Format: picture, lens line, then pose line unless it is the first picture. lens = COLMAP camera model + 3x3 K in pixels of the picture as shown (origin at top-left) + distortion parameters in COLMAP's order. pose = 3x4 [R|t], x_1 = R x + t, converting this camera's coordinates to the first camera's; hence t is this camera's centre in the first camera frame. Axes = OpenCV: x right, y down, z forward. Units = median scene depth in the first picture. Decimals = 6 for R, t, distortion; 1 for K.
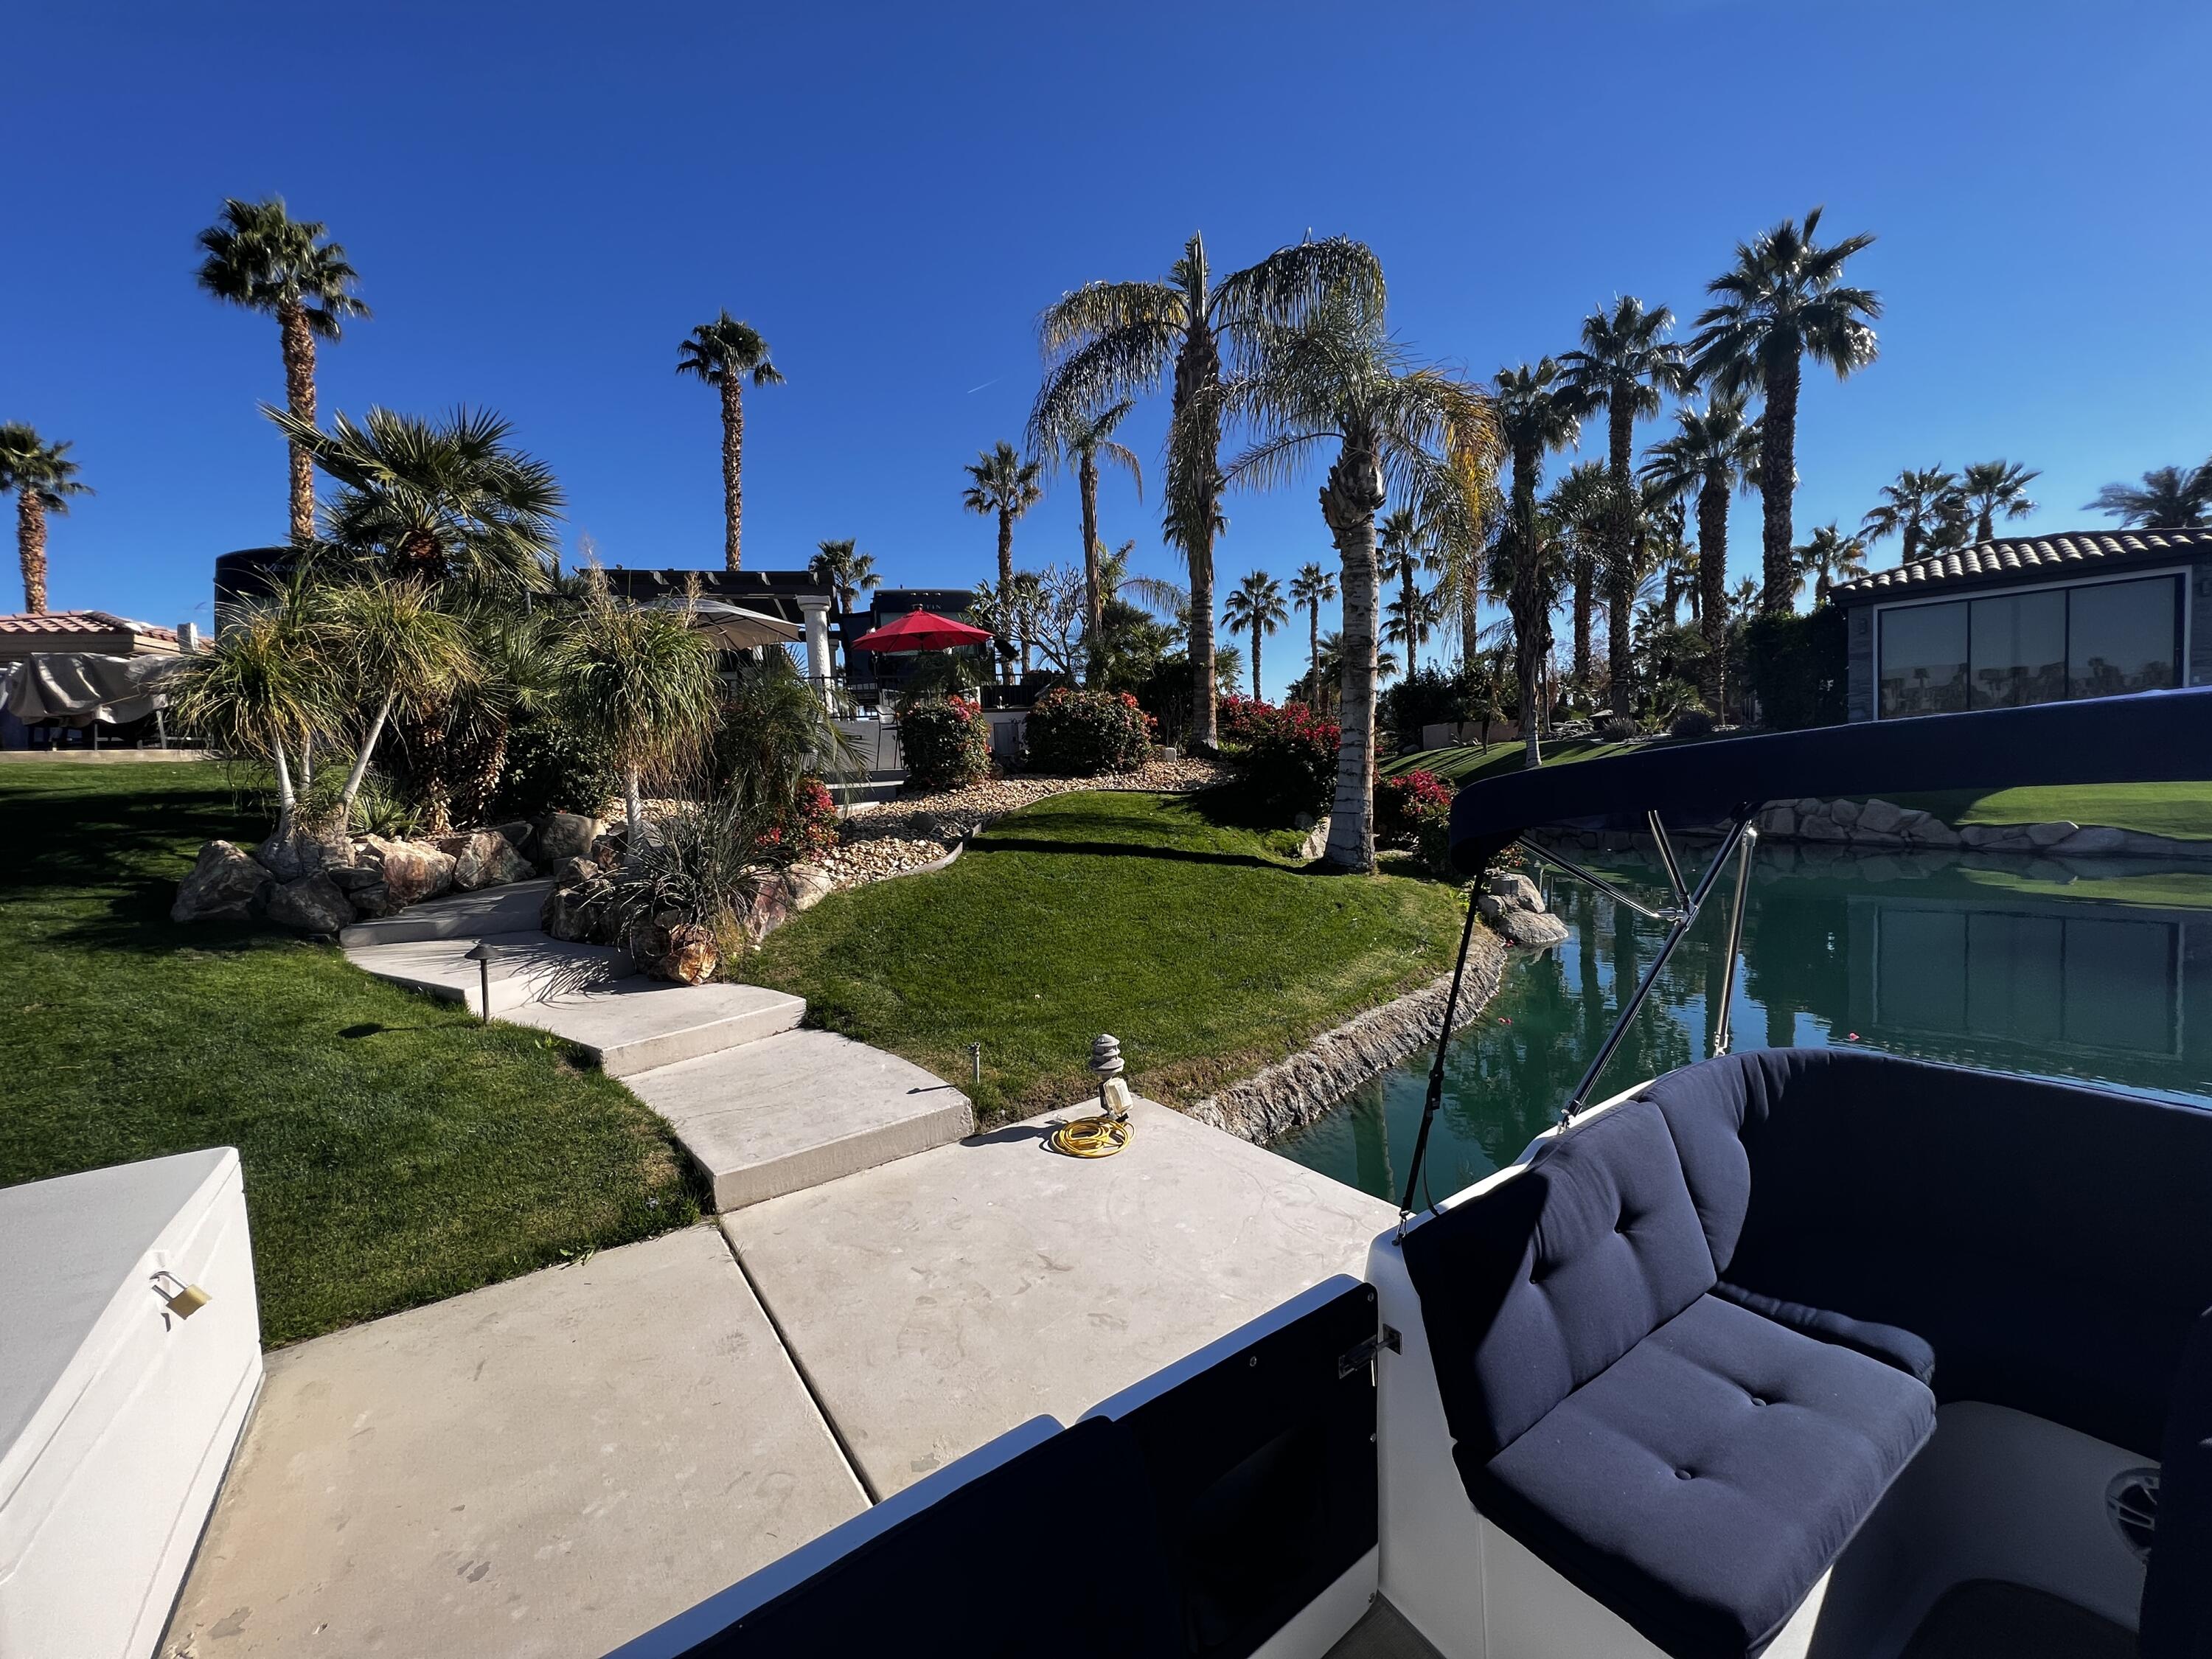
lens RADIAL K [[884.8, 0, 1114.5], [0, 884.8, 832.6], [0, 0, 1]] dist [-0.003666, -0.001638]
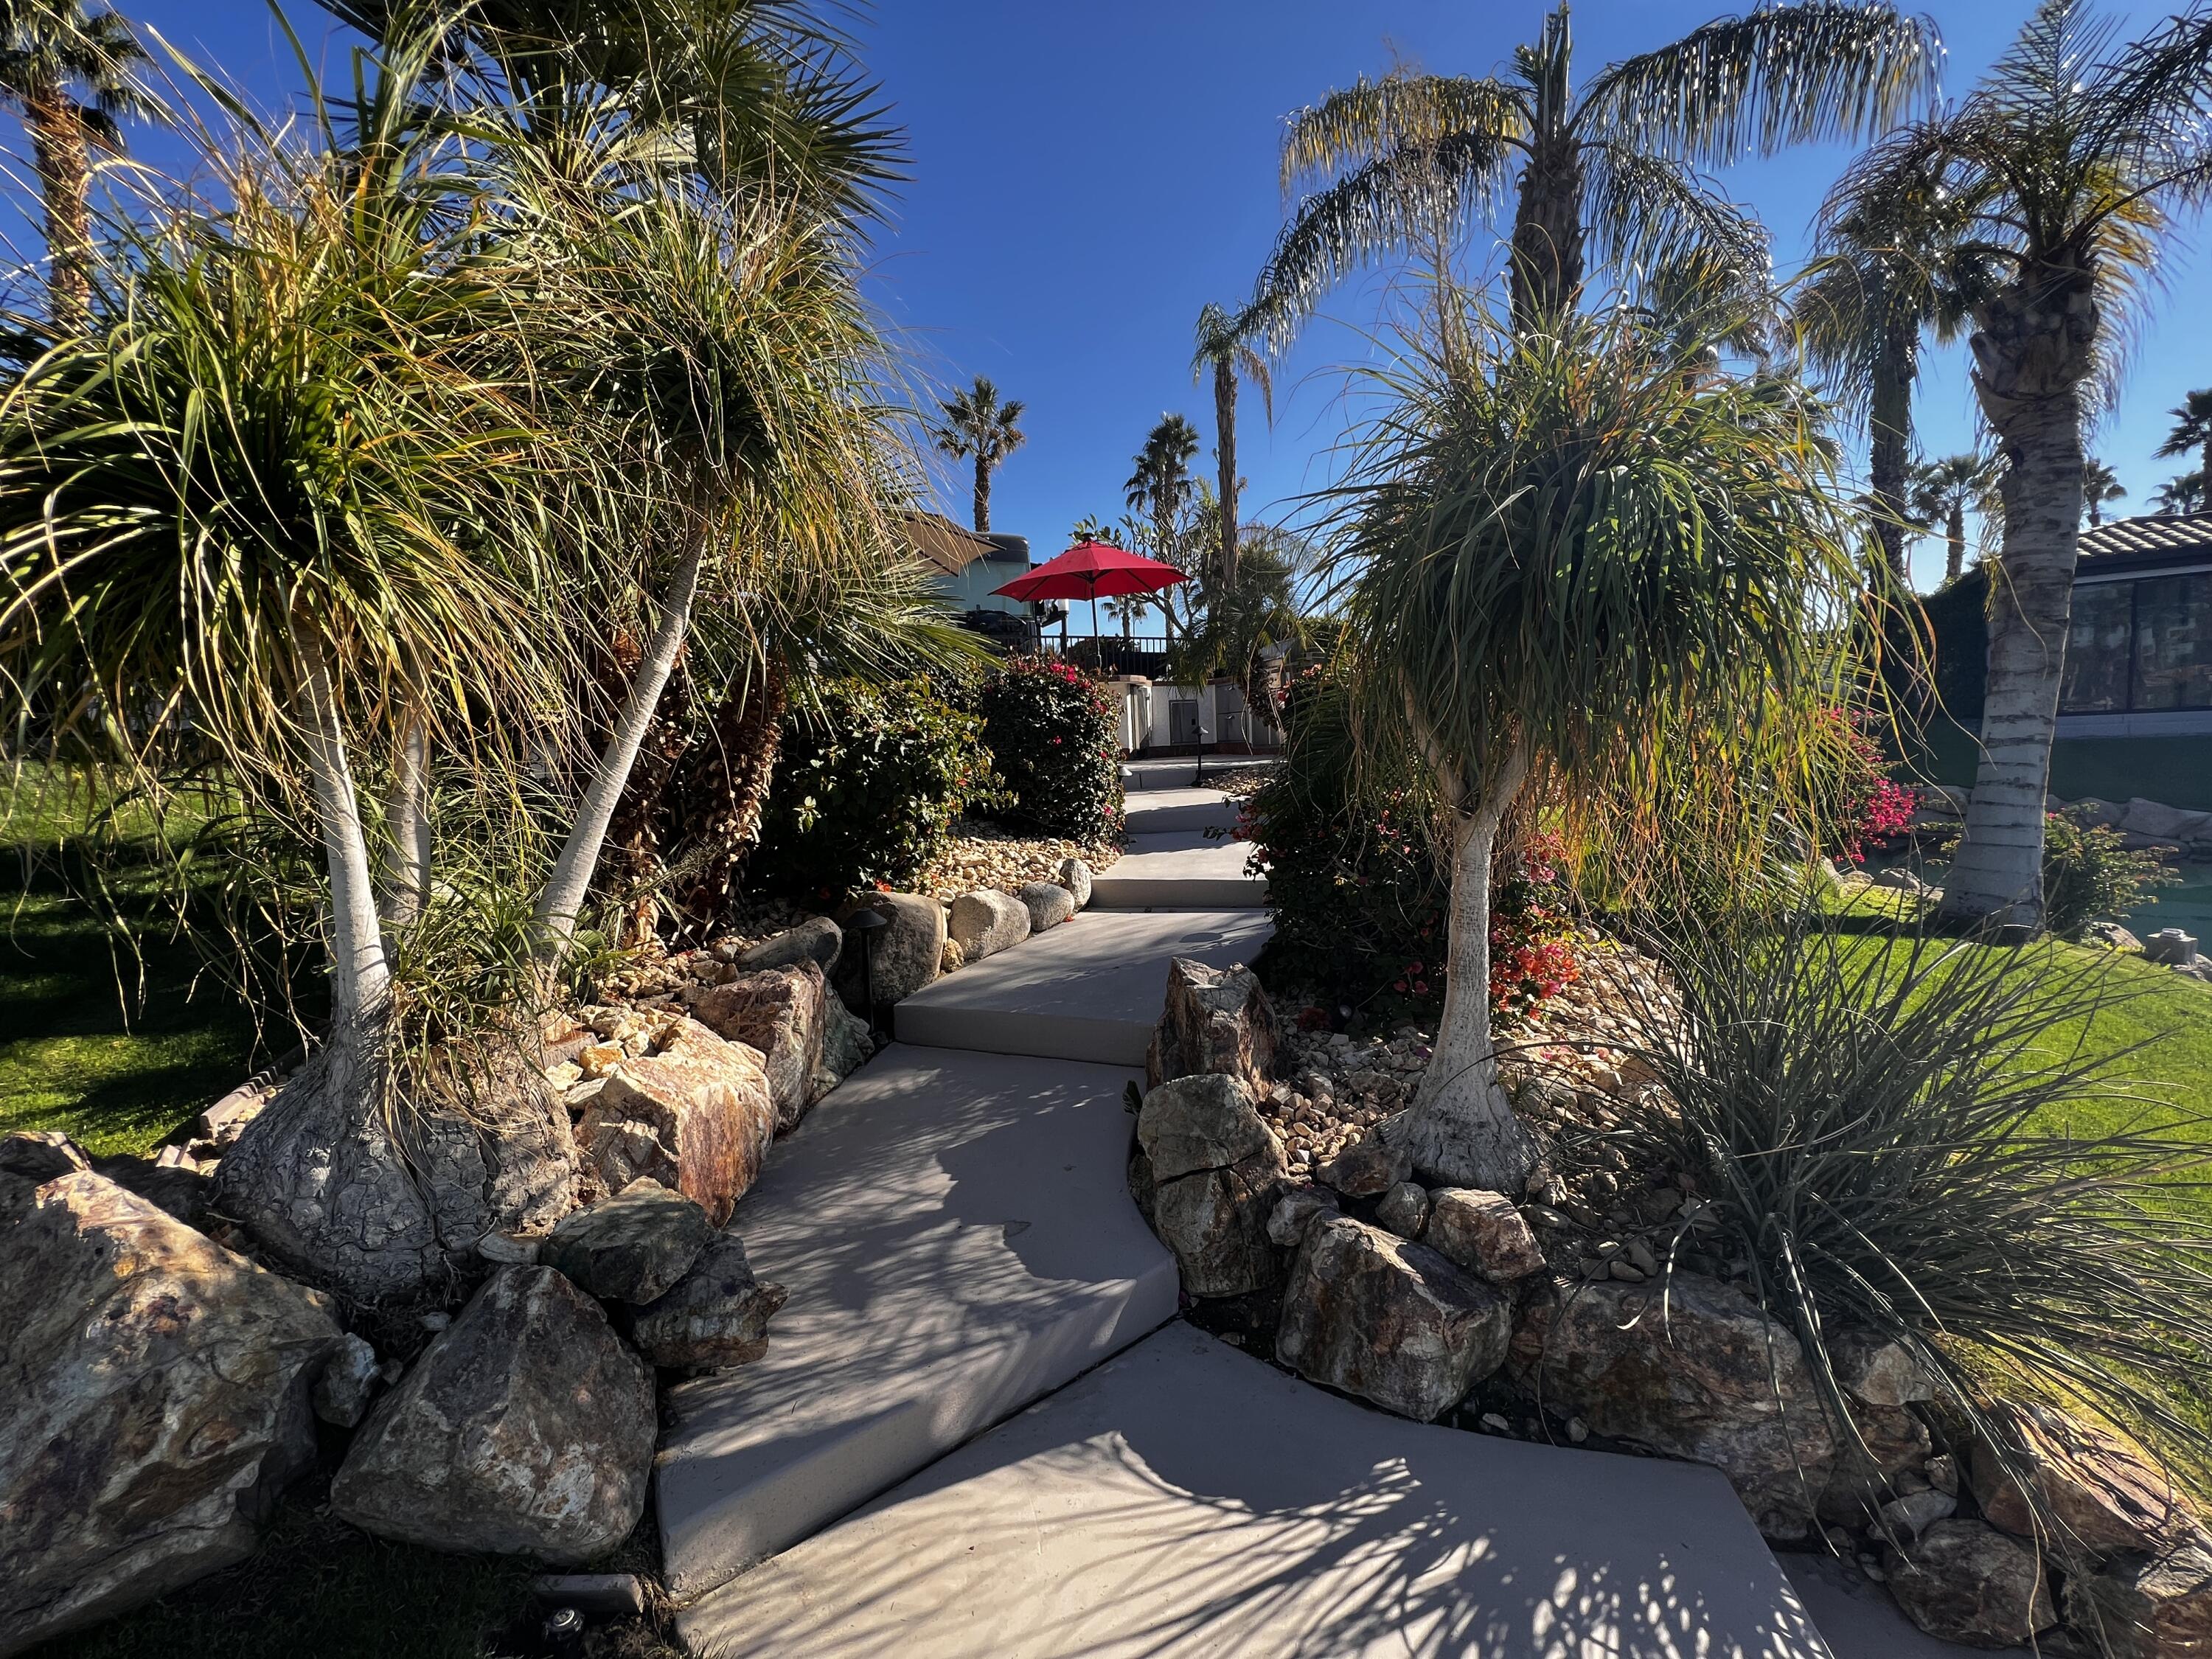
lens RADIAL K [[884.8, 0, 1106.0], [0, 884.8, 830.4], [0, 0, 1]] dist [-0.003666, -0.001638]
pose [[0.991107, -0.009443, 0.132731, -0.199882], [0.006924, 0.999787, 0.019430, -0.021431], [-0.132886, -0.018338, 0.990962, 0.189756]]
